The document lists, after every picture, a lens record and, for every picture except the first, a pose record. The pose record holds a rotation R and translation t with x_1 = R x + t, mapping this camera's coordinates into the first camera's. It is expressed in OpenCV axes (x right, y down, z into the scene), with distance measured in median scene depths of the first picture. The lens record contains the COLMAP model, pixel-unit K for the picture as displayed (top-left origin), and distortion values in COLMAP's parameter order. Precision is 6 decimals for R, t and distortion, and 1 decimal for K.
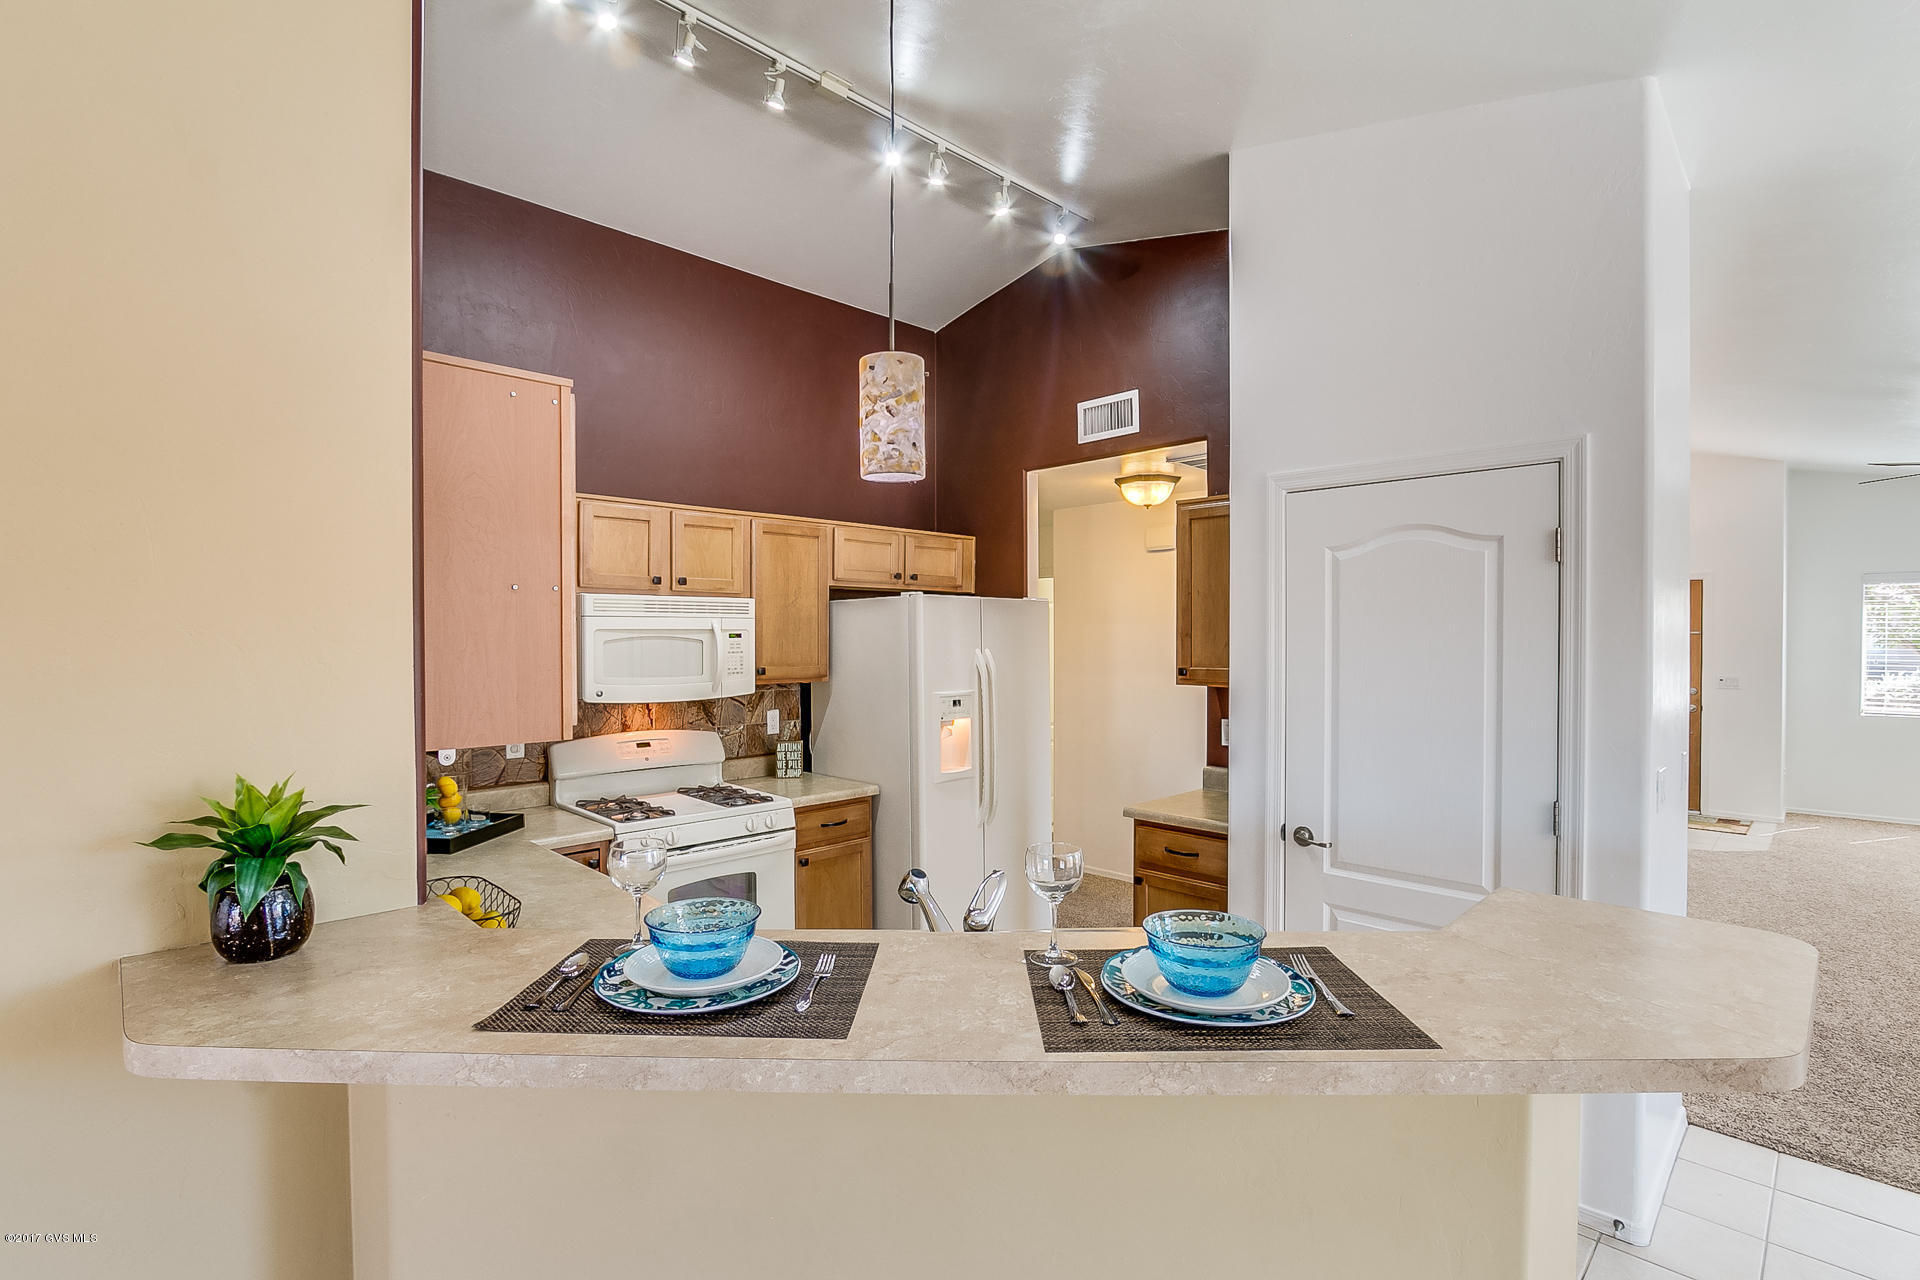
lens RADIAL K [[888.2, 0, 933.0], [0, 888.2, 645.7], [0, 0, 1]] dist [-0.020865, 0.000571]
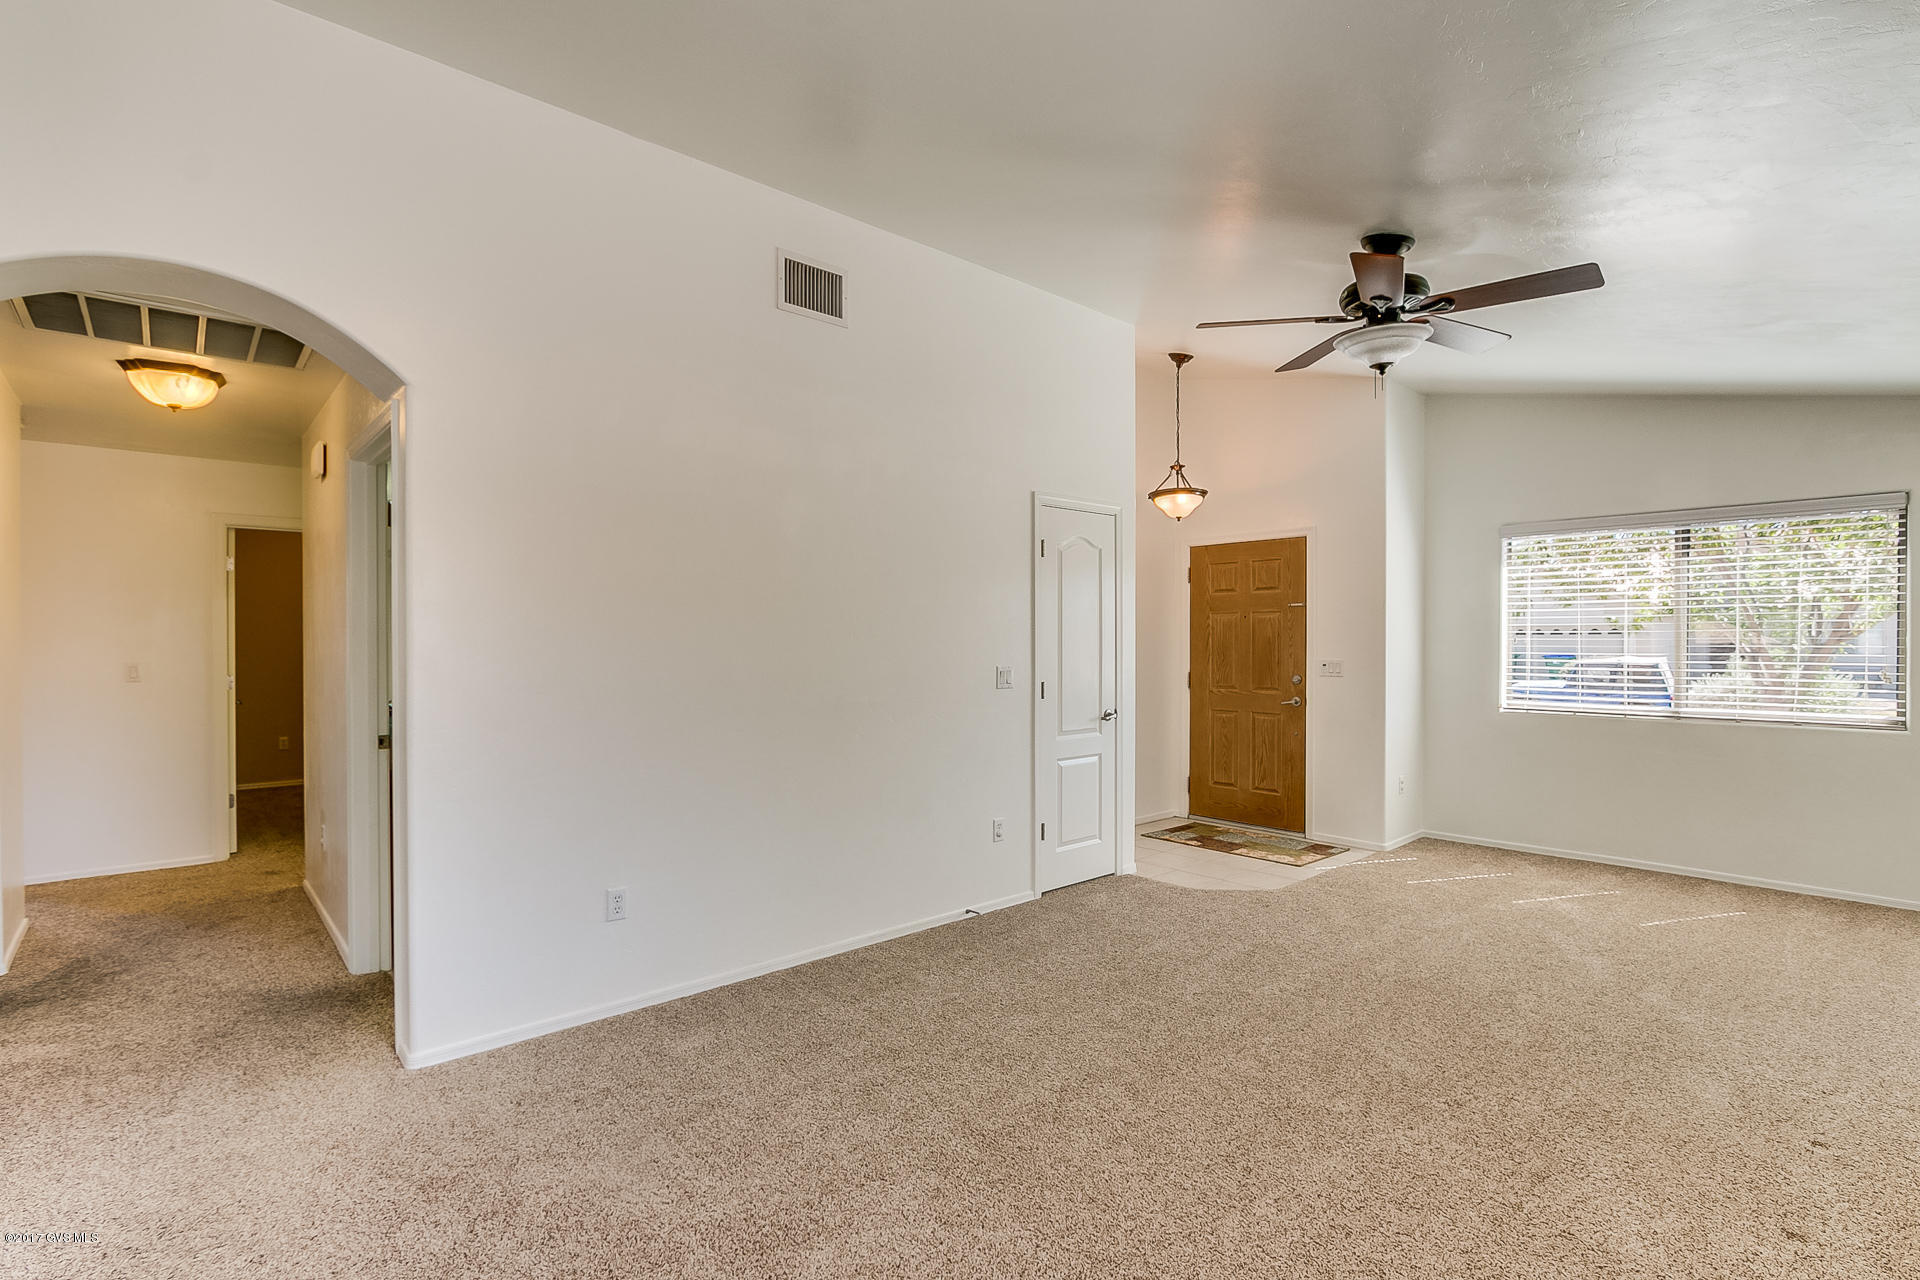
lens RADIAL K [[888.2, 0, 933.0], [0, 888.2, 645.7], [0, 0, 1]] dist [-0.020865, 0.000571]
pose [[0.998675, 0.003687, -0.051331, 1.182792], [-0.004023, 0.999971, -0.006443, 0.056798], [0.051305, 0.006641, 0.998661, 0.395504]]
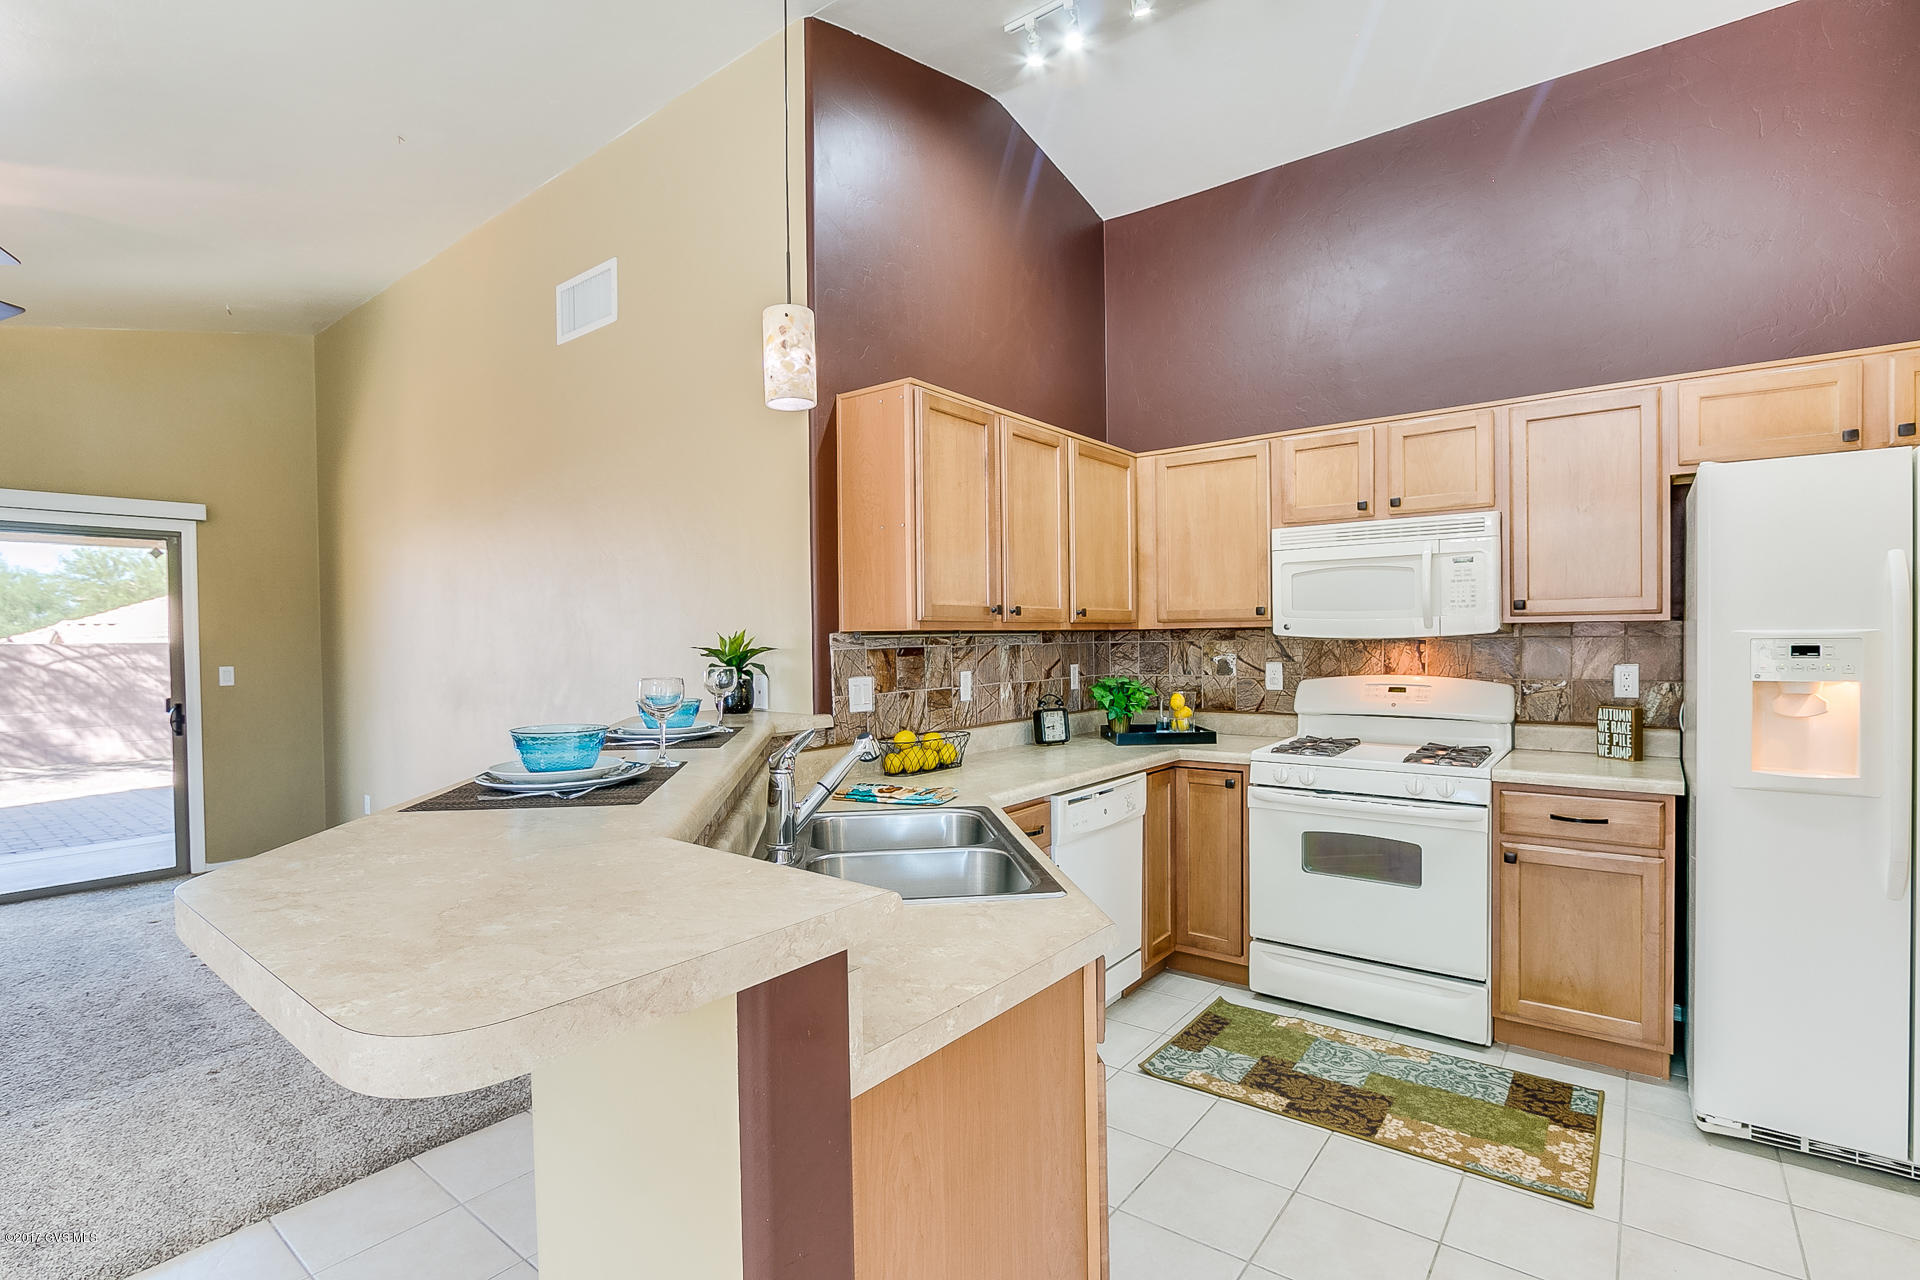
lens RADIAL K [[889.4, 0, 935.7], [0, 889.4, 652.1], [0, 0, 1]] dist [-0.020237, -0.000115]
pose [[0.123568, 0.016403, -0.992200, 0.519841], [-0.000589, 0.999864, 0.016457, 0.060371], [0.992336, -0.001449, 0.123561, 0.428916]]
